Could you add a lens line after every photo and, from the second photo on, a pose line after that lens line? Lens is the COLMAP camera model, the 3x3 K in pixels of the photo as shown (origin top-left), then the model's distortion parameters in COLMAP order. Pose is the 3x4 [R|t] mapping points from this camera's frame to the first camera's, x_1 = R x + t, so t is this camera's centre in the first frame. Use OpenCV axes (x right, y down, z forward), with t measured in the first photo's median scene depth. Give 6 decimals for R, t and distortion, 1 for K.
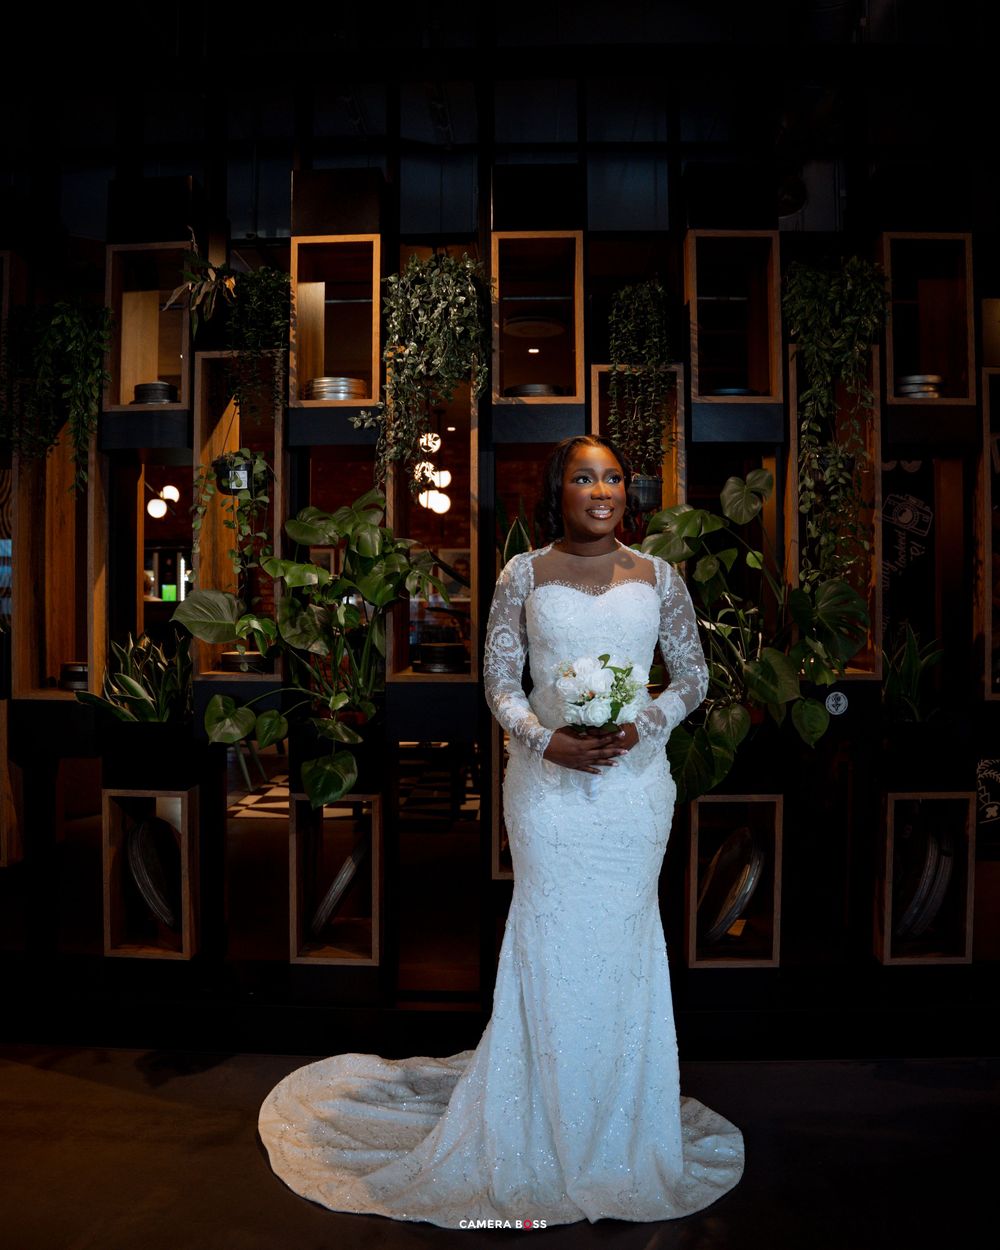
lens RADIAL K [[1075.7, 0, 484.8], [0, 1075.7, 606.4], [0, 0, 1]] dist [-0.160866, 0.054114]
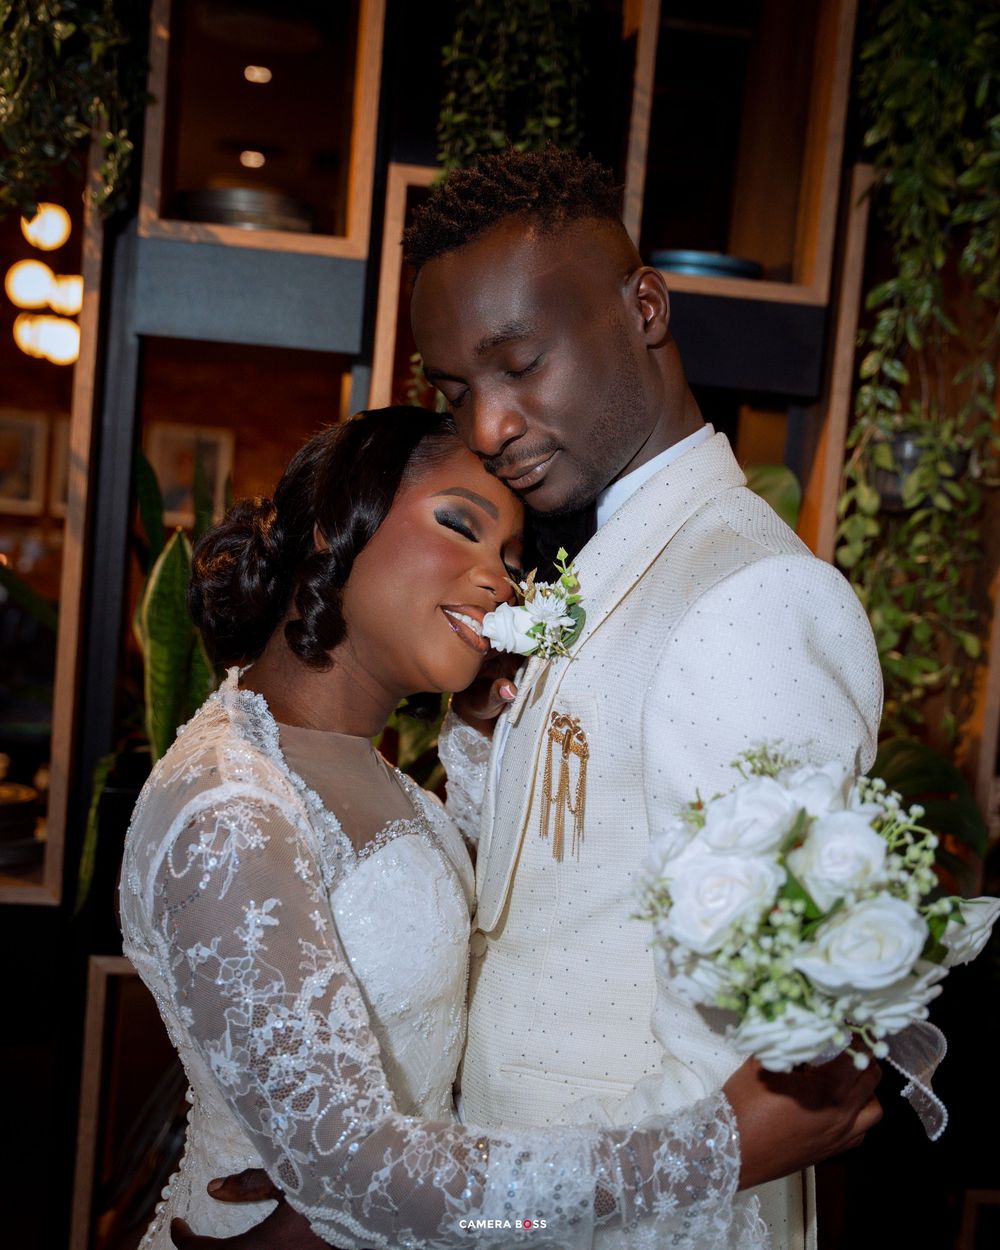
lens RADIAL K [[1713.1, 0, 497.9], [0, 1713.1, 629.6], [0, 0, 1]] dist [0.050406, 0.000000]
pose [[0.977441, 0.067436, 0.200152, 0.019725], [-0.083979, 0.993615, 0.075339, -0.102393], [-0.193793, -0.090448, 0.976864, 0.328512]]
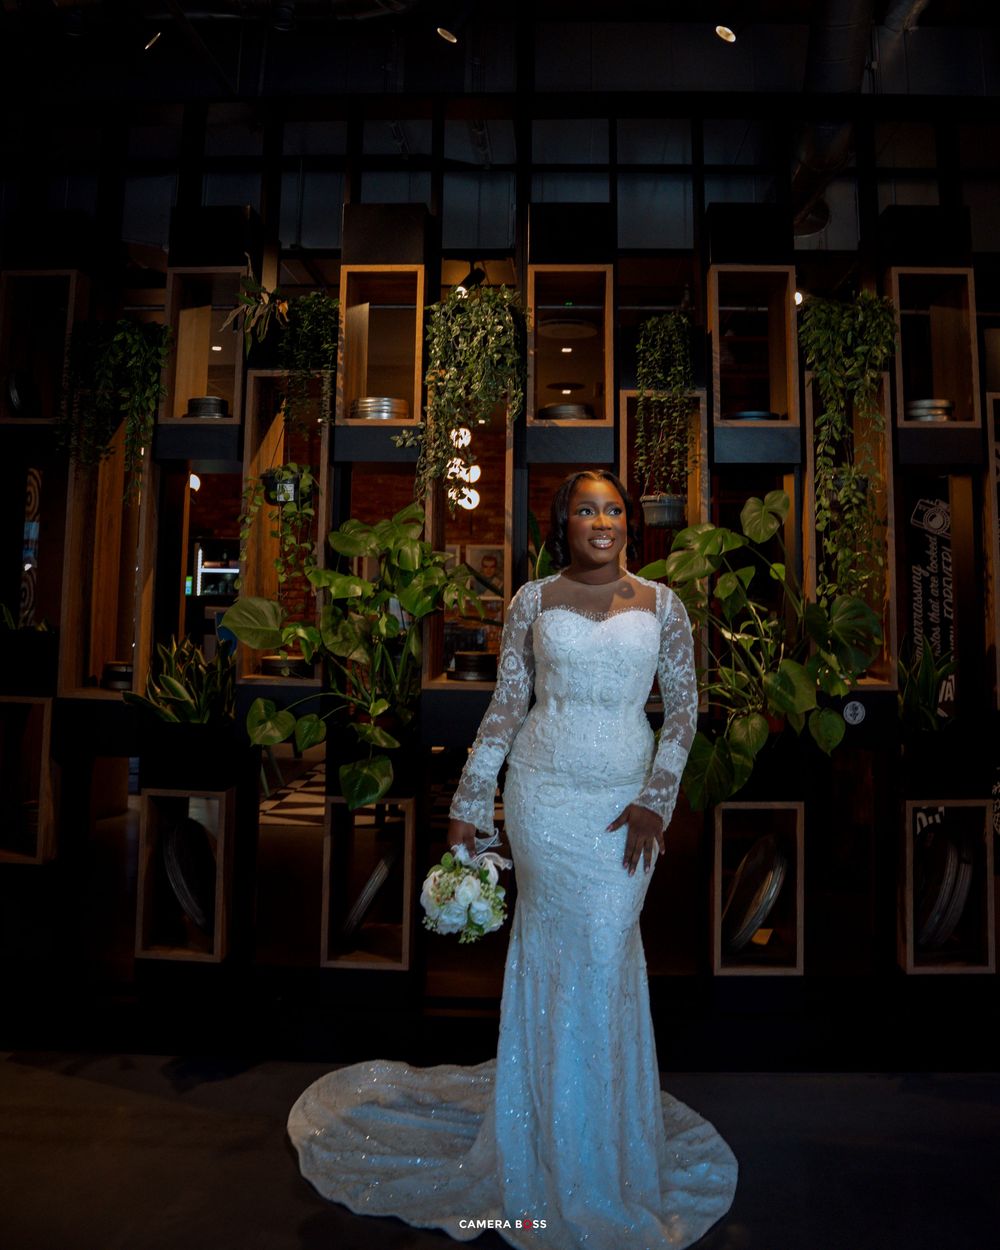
lens RADIAL K [[1164.4, 0, 520.8], [0, 1164.4, 421.4], [0, 0, 1]] dist [-0.130411, 0.000000]
pose [[0.999878, 0.013803, 0.007318, -0.007504], [-0.012549, 0.988596, -0.150069, -0.019363], [-0.009305, 0.149958, 0.988649, -0.150781]]
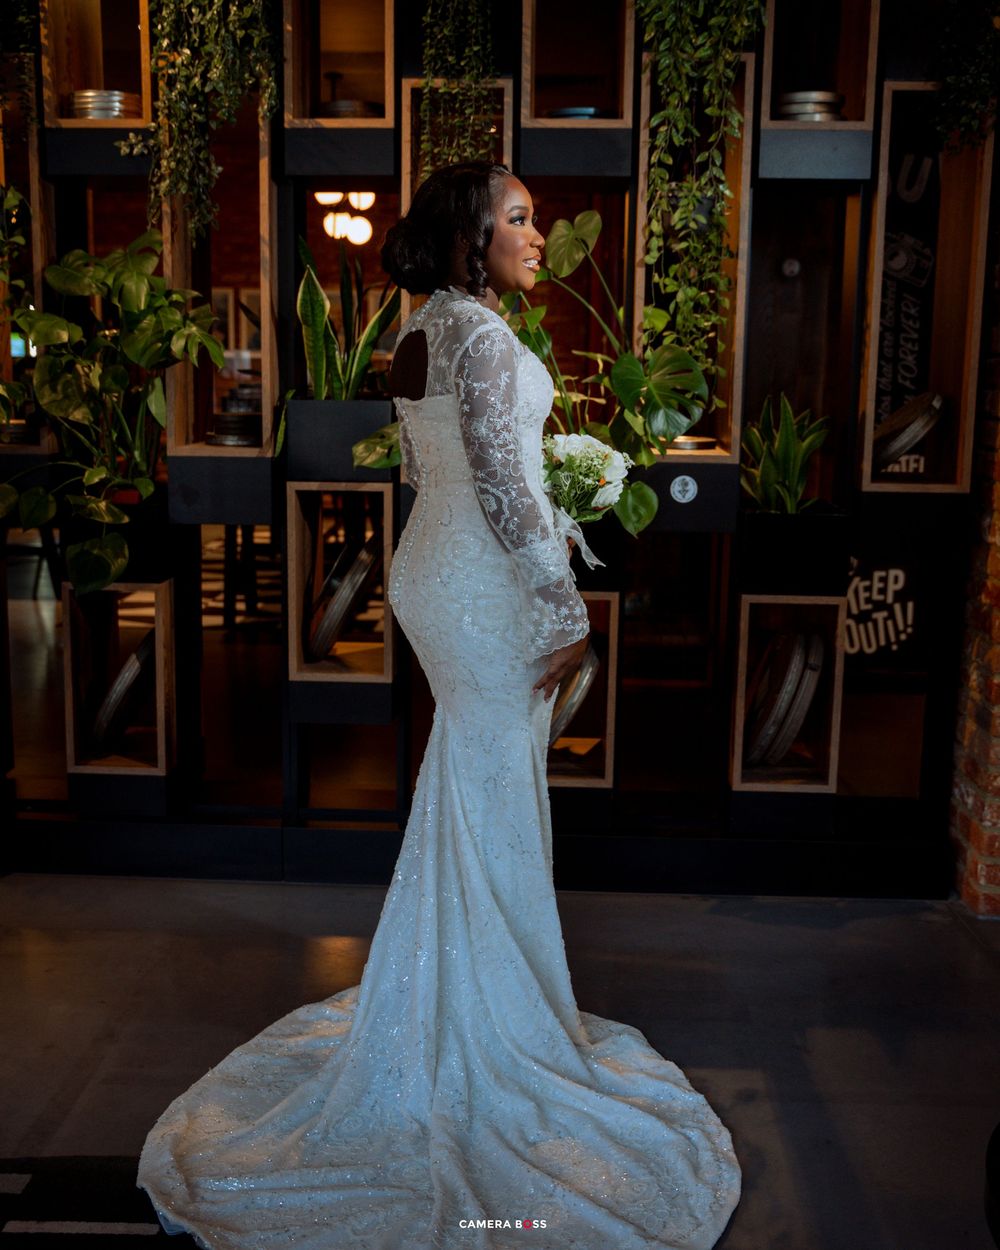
lens RADIAL K [[1444.1, 0, 504.1], [0, 1444.1, 620.9], [0, 0, 1]] dist [-0.025968, 0.000000]
pose [[0.999885, 0.014823, -0.003176, 0.191297], [-0.014048, 0.984741, 0.173457, -0.005204], [0.005699, -0.173392, 0.984836, -0.184574]]
